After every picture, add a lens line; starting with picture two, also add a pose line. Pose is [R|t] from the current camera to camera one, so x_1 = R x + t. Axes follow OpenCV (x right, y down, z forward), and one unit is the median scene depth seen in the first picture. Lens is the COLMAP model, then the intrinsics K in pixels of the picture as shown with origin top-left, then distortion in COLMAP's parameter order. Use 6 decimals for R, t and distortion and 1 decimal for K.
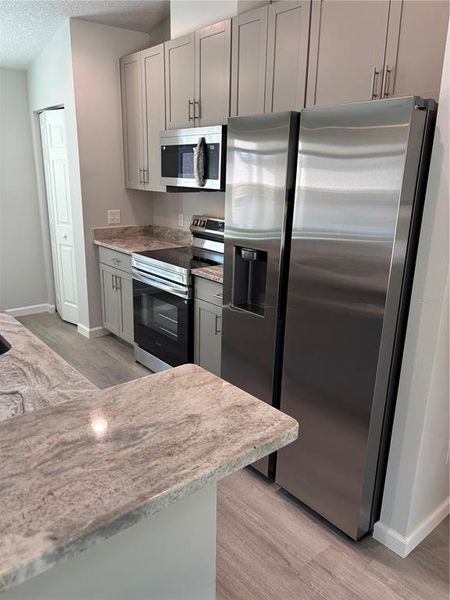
lens RADIAL K [[447.3, 0, 225.0], [0, 447.3, 300.0], [0, 0, 1]] dist [-0.006467, -0.006561]
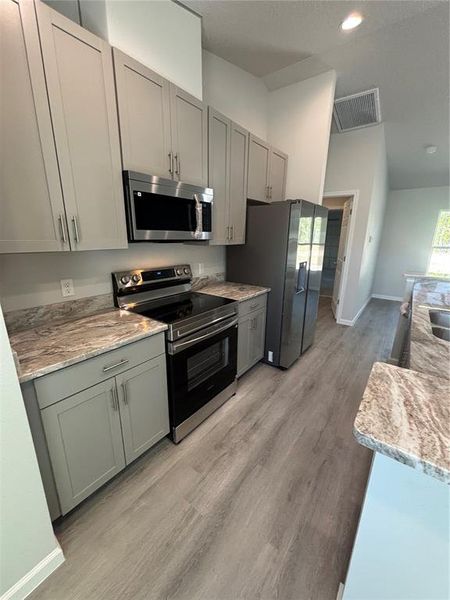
lens RADIAL K [[244.9, 0, 223.5], [0, 244.9, 298.0], [0, 0, 1]] dist [-0.001083, -0.000198]
pose [[-0.215329, -0.273548, 0.937446, -0.639646], [0.253150, 0.911513, 0.324128, -0.274140], [-0.943159, 0.307109, -0.127026, 0.971418]]
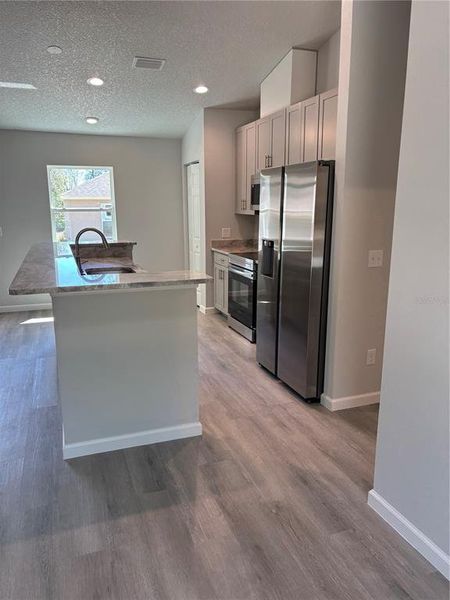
lens RADIAL K [[447.3, 0, 225.0], [0, 447.3, 300.0], [0, 0, 1]] dist [-0.006467, -0.006561]
pose [[0.939472, 0.047909, -0.339260, 0.321171], [-0.071455, 0.995800, -0.057248, 0.148575], [0.335092, 0.078025, 0.938949, -0.460442]]
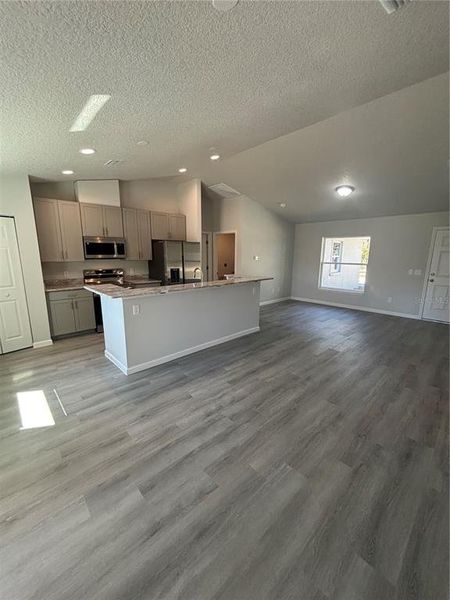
lens RADIAL K [[242.3, 0, 228.6], [0, 242.3, 298.7], [0, 0, 1]] dist [-0.000785, 0.000031]
pose [[-0.063829, -0.210048, 0.975605, -1.586300], [0.268429, 0.937957, 0.219504, -0.135023], [-0.961183, 0.275891, -0.003486, 0.326756]]
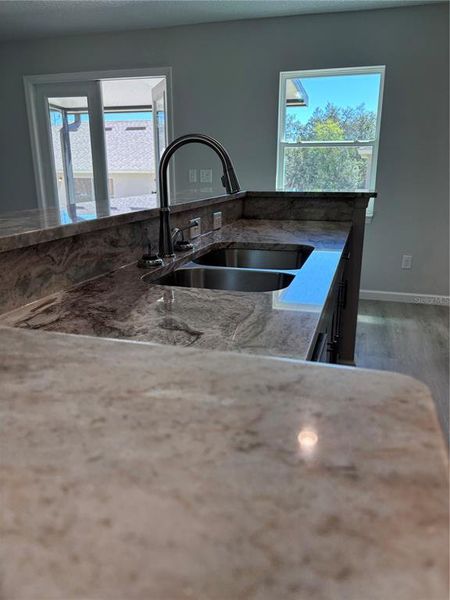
lens RADIAL K [[457.7, 0, 213.3], [0, 457.7, 294.9], [0, 0, 1]] dist [0.007314, 0.000692]
pose [[0.528925, 0.211672, -0.821847, 0.021398], [-0.221171, 0.969313, 0.107312, 0.028549], [0.819342, 0.125008, 0.559510, 0.232411]]
